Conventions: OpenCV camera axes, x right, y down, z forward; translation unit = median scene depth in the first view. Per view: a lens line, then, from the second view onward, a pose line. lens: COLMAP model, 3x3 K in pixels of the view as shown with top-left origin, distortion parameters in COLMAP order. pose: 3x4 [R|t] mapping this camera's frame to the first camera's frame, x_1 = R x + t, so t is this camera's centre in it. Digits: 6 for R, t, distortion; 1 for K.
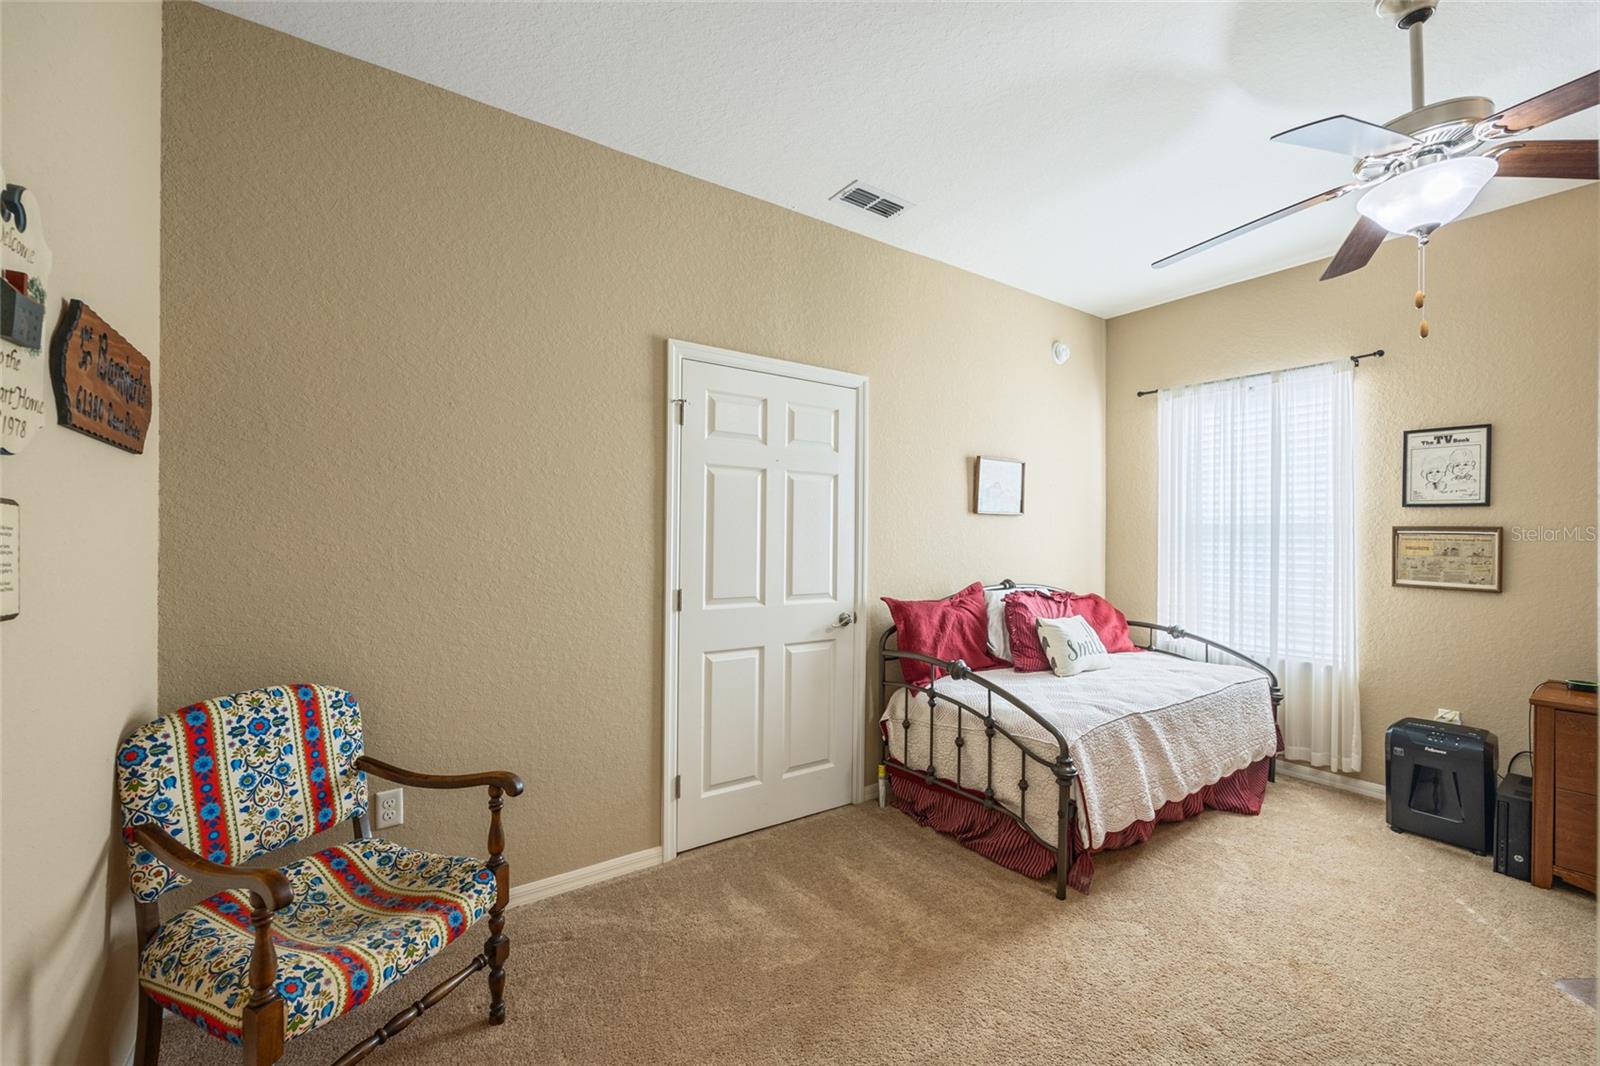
lens RADIAL K [[654.0, 0, 800.4], [0, 654.0, 535.9], [0, 0, 1]] dist [-0.000234, -0.000007]
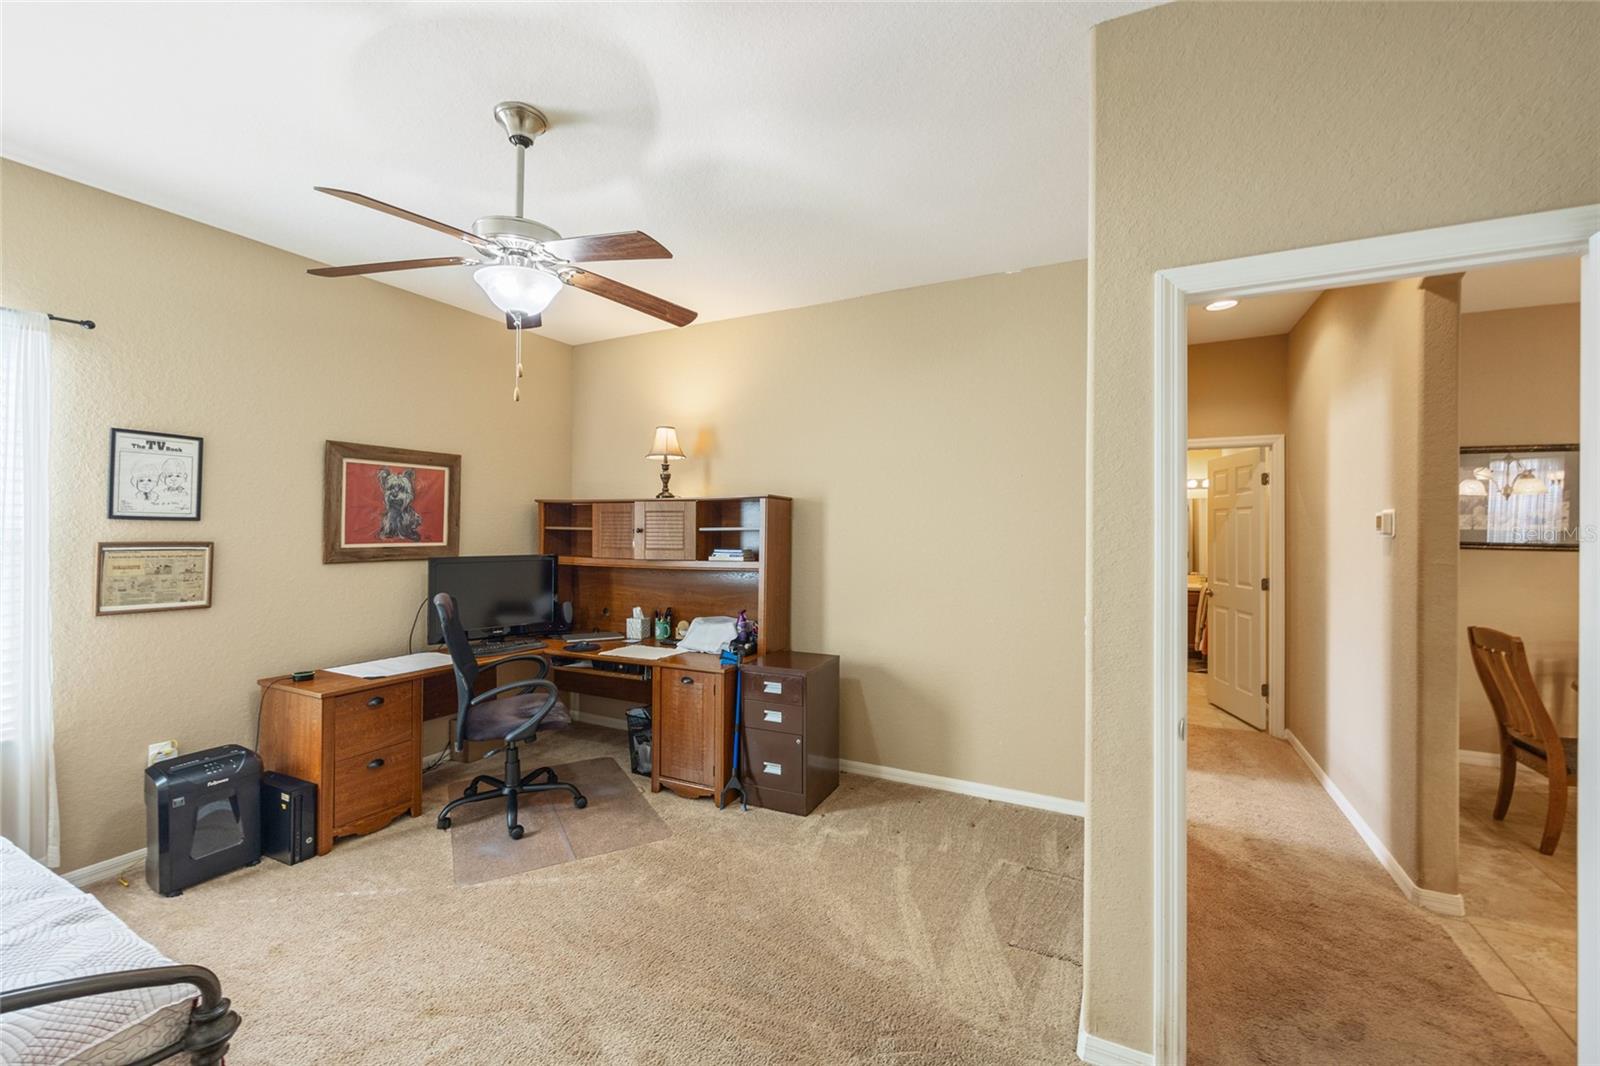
lens RADIAL K [[653.4, 0, 799.5], [0, 653.4, 524.9], [0, 0, 1]] dist [0.000416, 0.000014]
pose [[-0.476118, -0.007745, 0.879347, -0.233341], [-0.010457, 0.999940, 0.003146, -0.049895], [-0.879319, -0.007697, -0.476171, 0.646180]]
